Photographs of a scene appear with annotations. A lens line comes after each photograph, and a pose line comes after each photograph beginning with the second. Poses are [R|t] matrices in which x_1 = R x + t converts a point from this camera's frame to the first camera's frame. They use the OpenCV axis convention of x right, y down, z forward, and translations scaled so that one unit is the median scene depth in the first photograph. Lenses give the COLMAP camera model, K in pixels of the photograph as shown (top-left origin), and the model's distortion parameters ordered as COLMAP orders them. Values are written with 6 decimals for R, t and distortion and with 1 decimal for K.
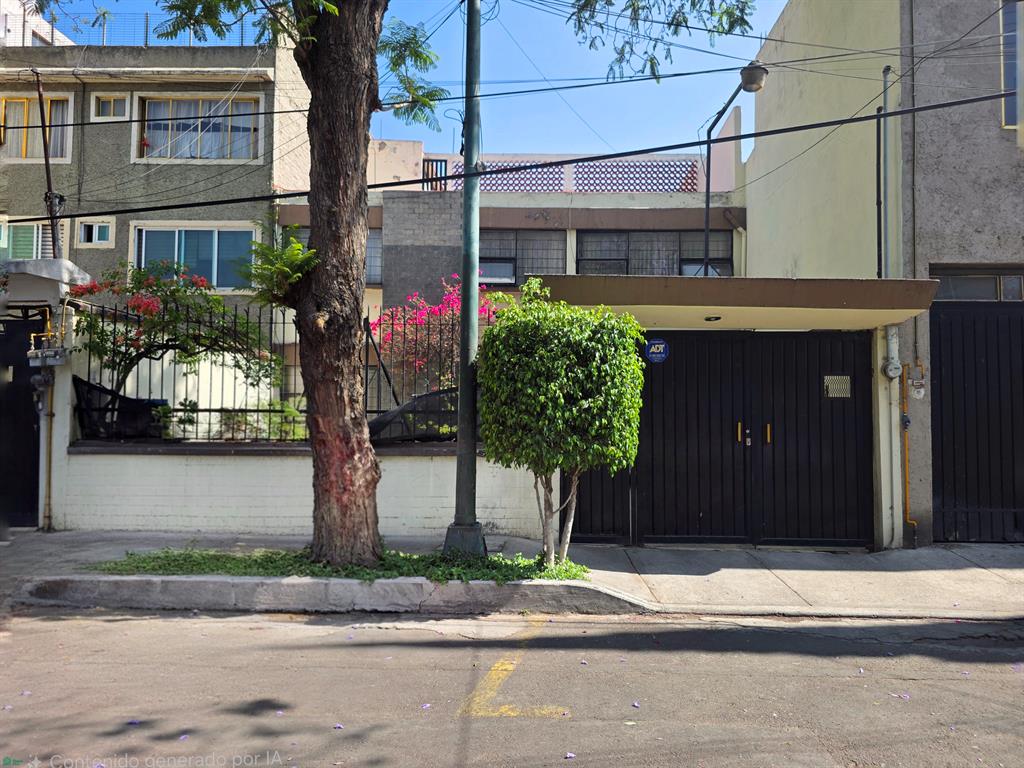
lens RADIAL K [[697.5, 0, 512.0], [0, 697.5, 384.0], [0, 0, 1]] dist [0.049926, -0.048812]
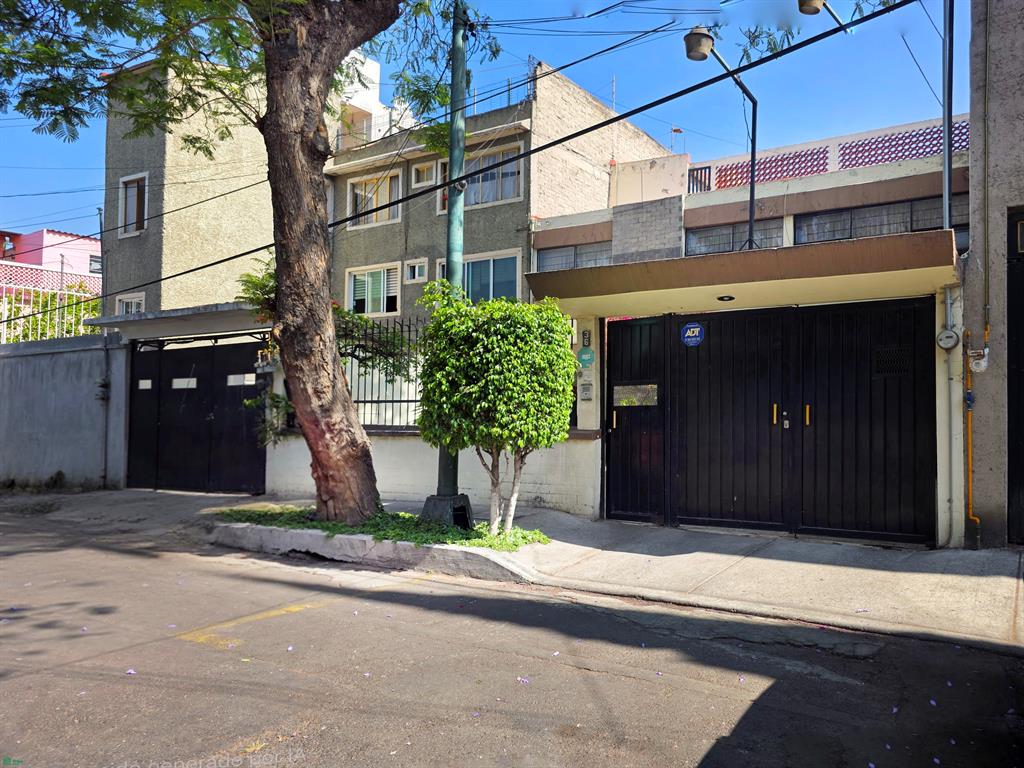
lens RADIAL K [[626.1, 0, 586.0], [0, 626.1, 387.0], [0, 0, 1]] dist [0.042843, -0.031359]
pose [[0.905938, -0.029107, -0.422409, 0.631022], [0.035926, 0.999321, 0.008189, 0.021281], [0.421883, -0.022594, 0.906369, 0.161163]]
